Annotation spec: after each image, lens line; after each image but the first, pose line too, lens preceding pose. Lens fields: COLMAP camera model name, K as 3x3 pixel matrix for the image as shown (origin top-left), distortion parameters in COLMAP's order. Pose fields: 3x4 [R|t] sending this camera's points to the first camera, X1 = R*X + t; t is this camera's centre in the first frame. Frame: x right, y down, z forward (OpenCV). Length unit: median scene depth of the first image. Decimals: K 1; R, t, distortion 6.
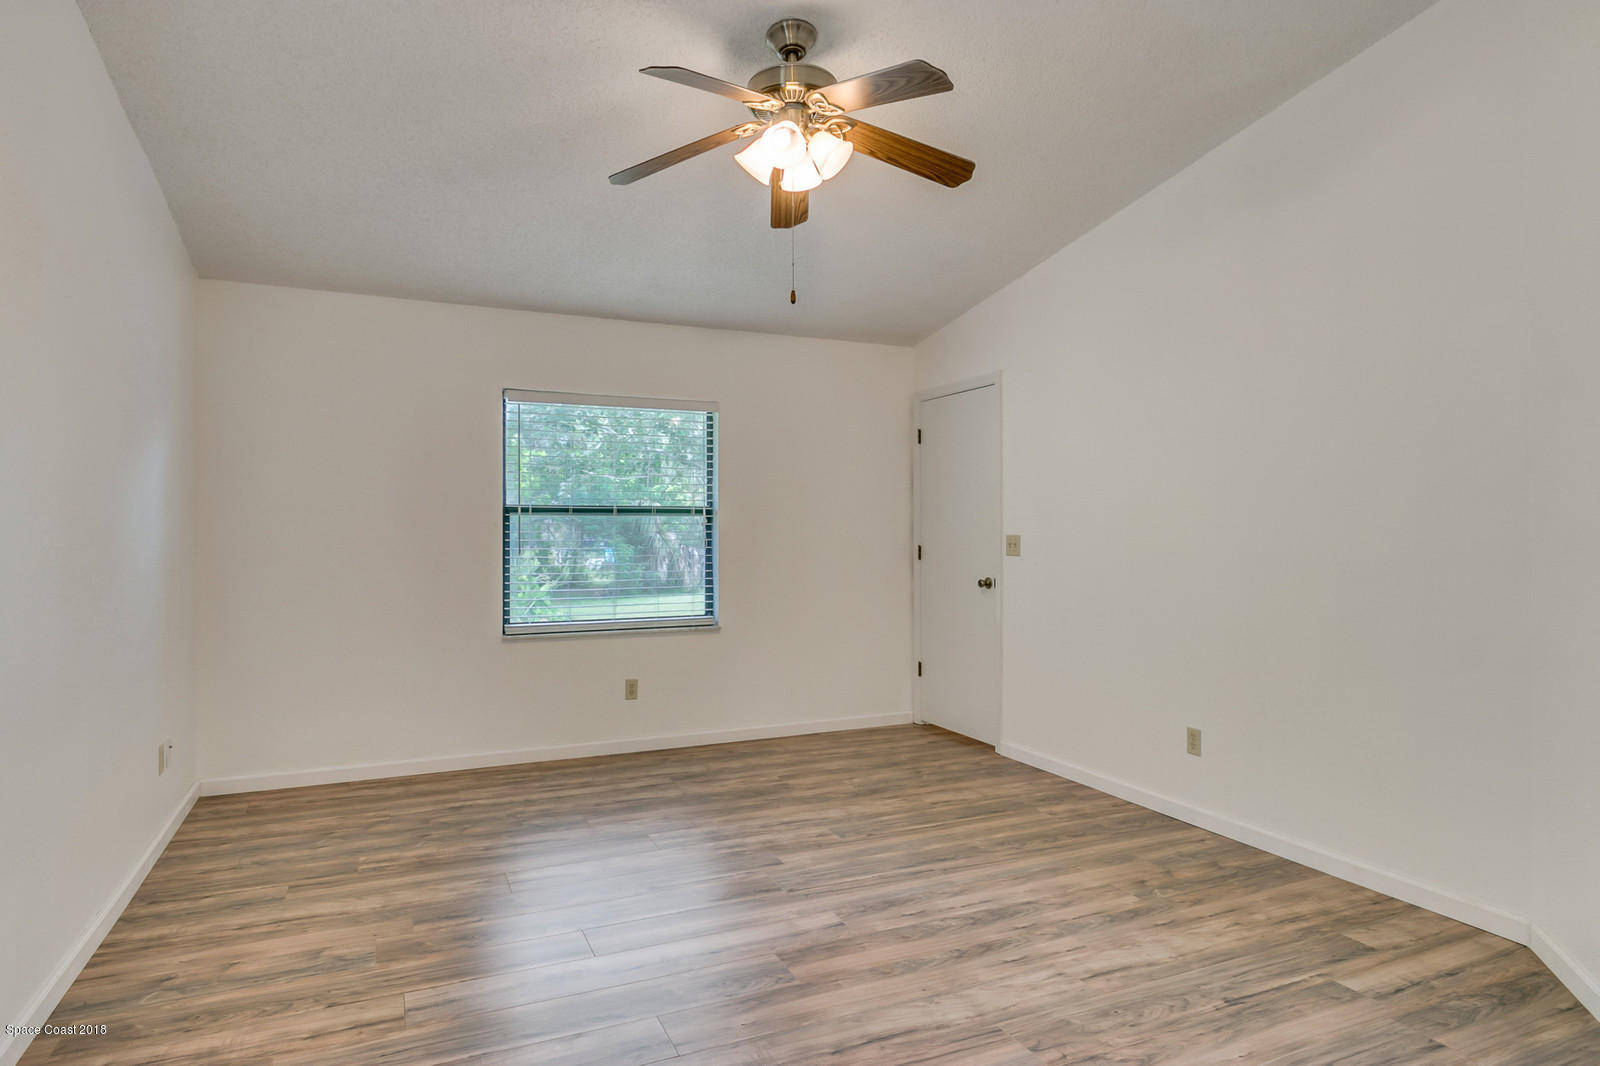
lens RADIAL K [[903.8, 0, 807.1], [0, 903.8, 531.9], [0, 0, 1]] dist [0.000207, -0.000859]
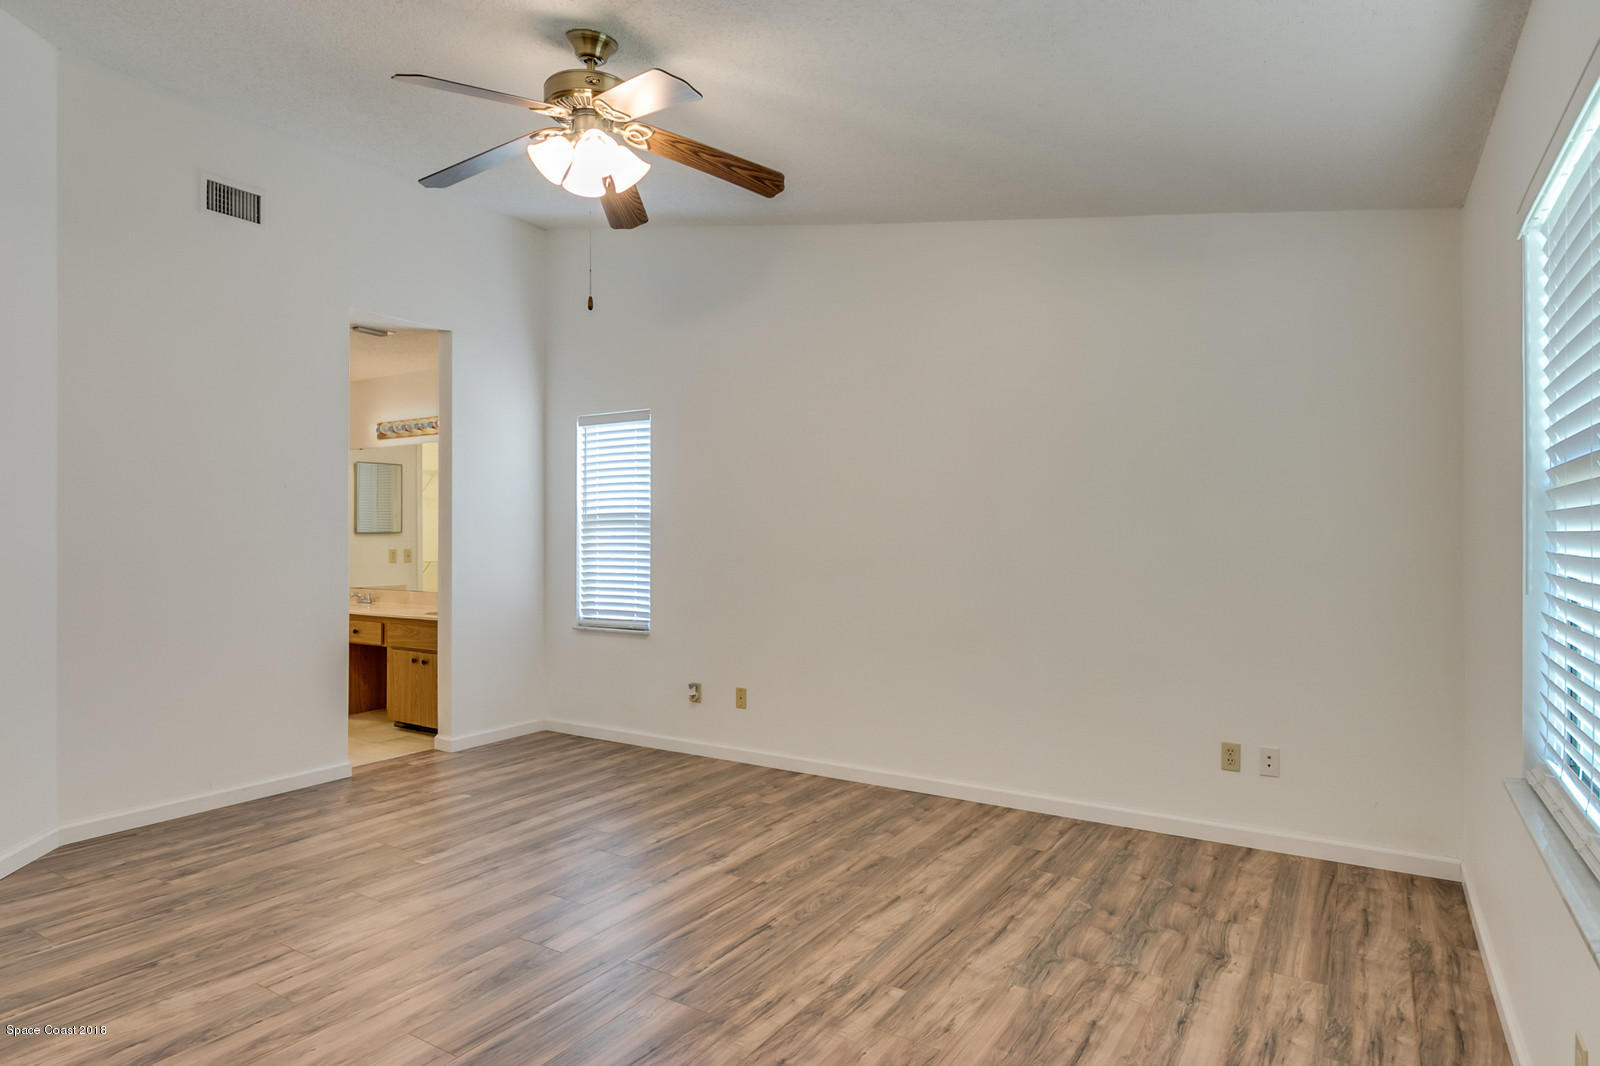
lens RADIAL K [[903.8, 0, 807.1], [0, 903.8, 531.9], [0, 0, 1]] dist [0.000207, -0.000859]
pose [[-0.838981, -0.000790, -0.544160, 0.290859], [-0.000783, 1.000000, -0.000244, -0.010959], [0.544160, 0.000221, -0.838981, 1.741783]]
